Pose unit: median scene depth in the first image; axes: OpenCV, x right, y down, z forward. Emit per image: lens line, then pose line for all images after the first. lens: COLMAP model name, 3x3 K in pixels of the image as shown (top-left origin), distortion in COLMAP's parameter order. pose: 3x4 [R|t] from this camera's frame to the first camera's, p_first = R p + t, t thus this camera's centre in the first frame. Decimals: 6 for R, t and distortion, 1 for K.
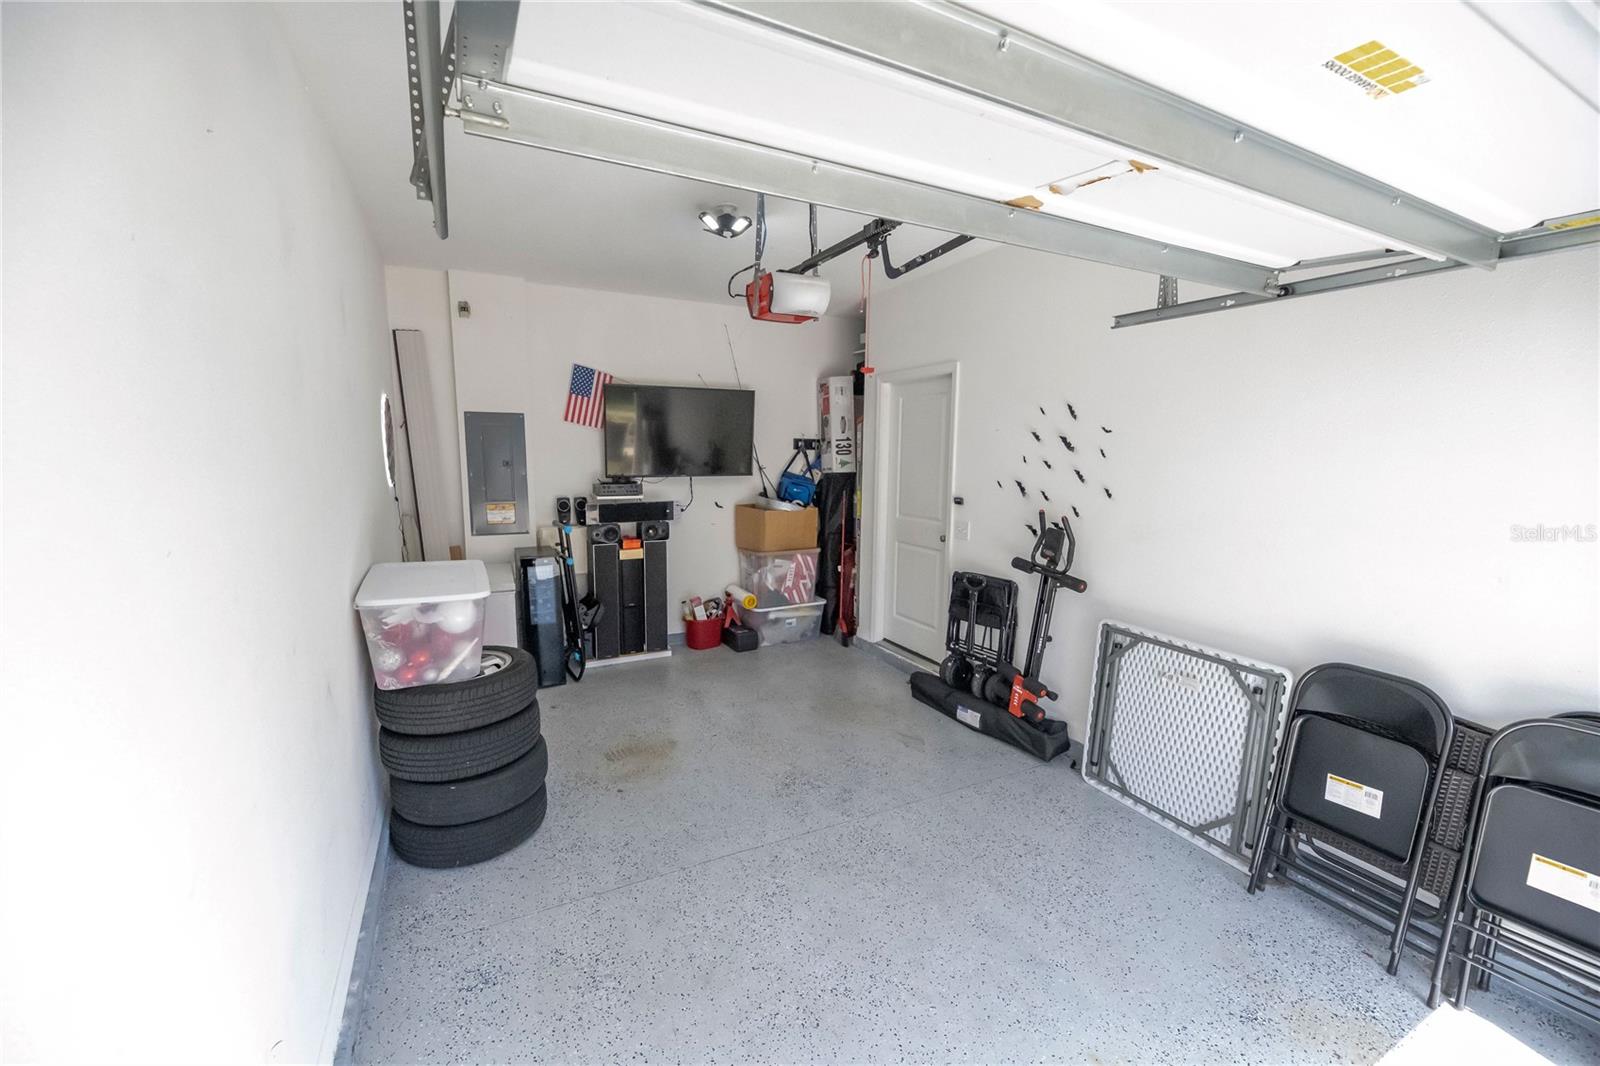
lens RADIAL K [[645.1, 0, 793.5], [0, 645.1, 531.3], [0, 0, 1]] dist [-0.000963, -0.000464]
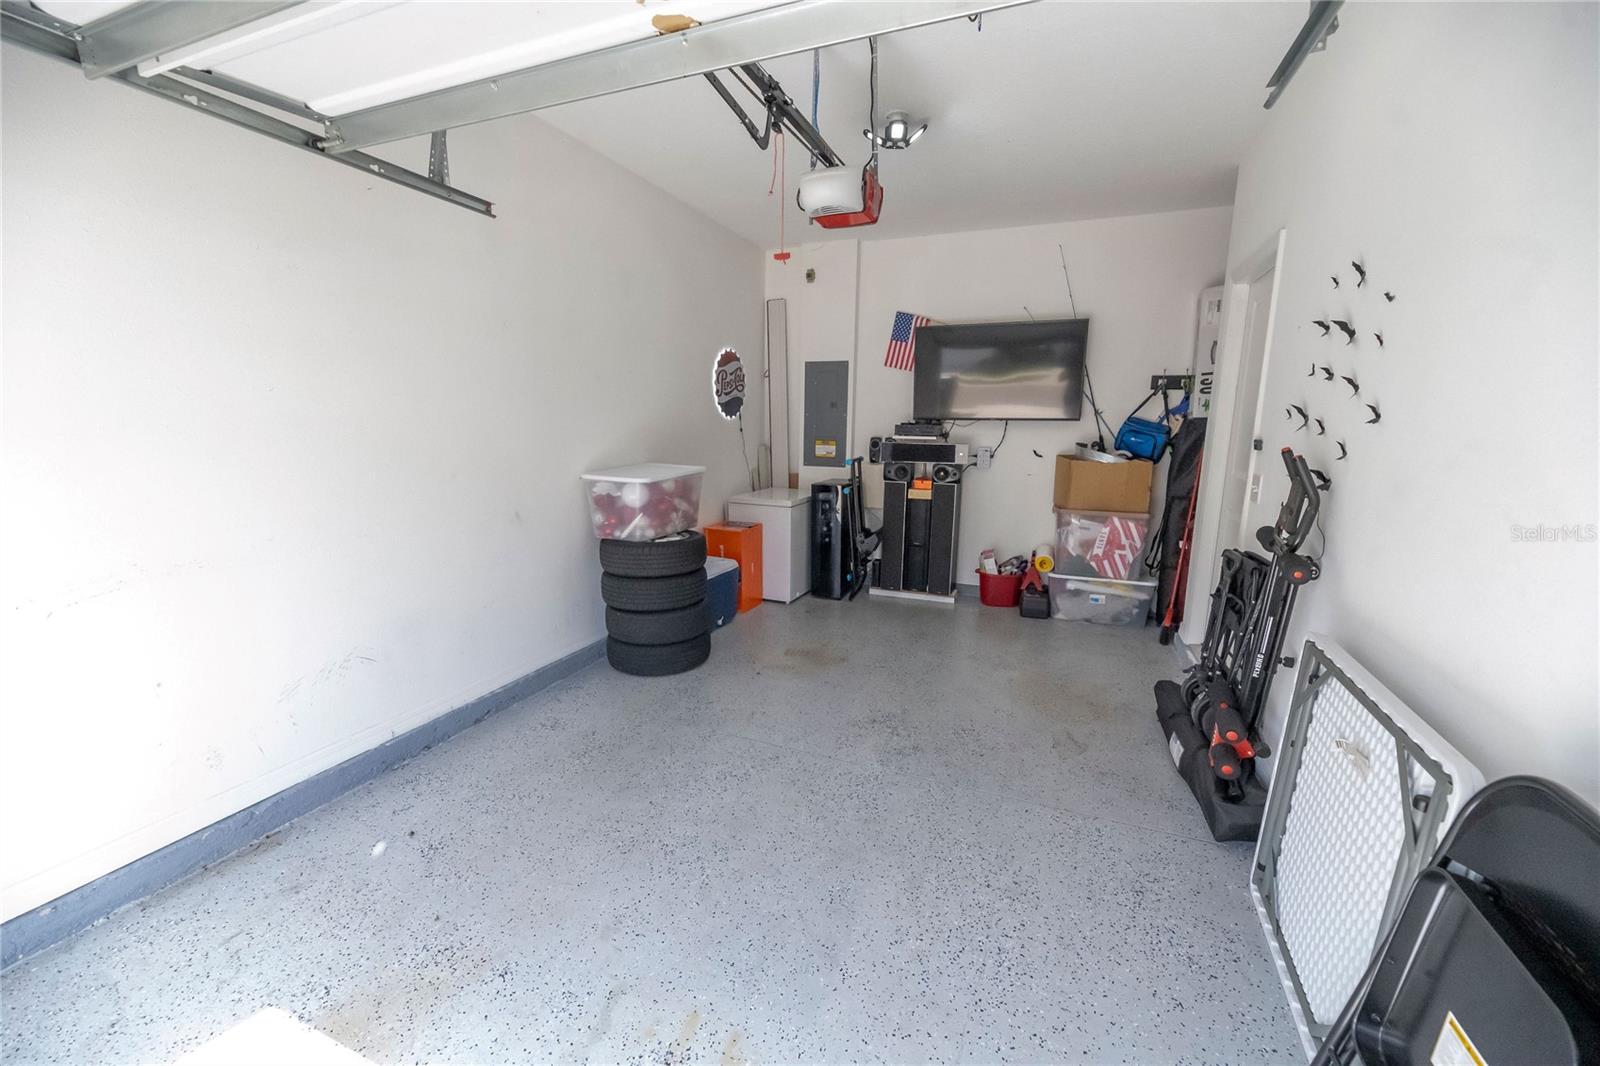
lens RADIAL K [[645.1, 0, 793.5], [0, 645.1, 531.3], [0, 0, 1]] dist [-0.000963, -0.000464]
pose [[0.651733, 0.129422, -0.747324, 0.374732], [-0.102632, 0.991319, 0.082173, 0.029526], [0.751472, 0.023144, 0.659359, 0.171121]]
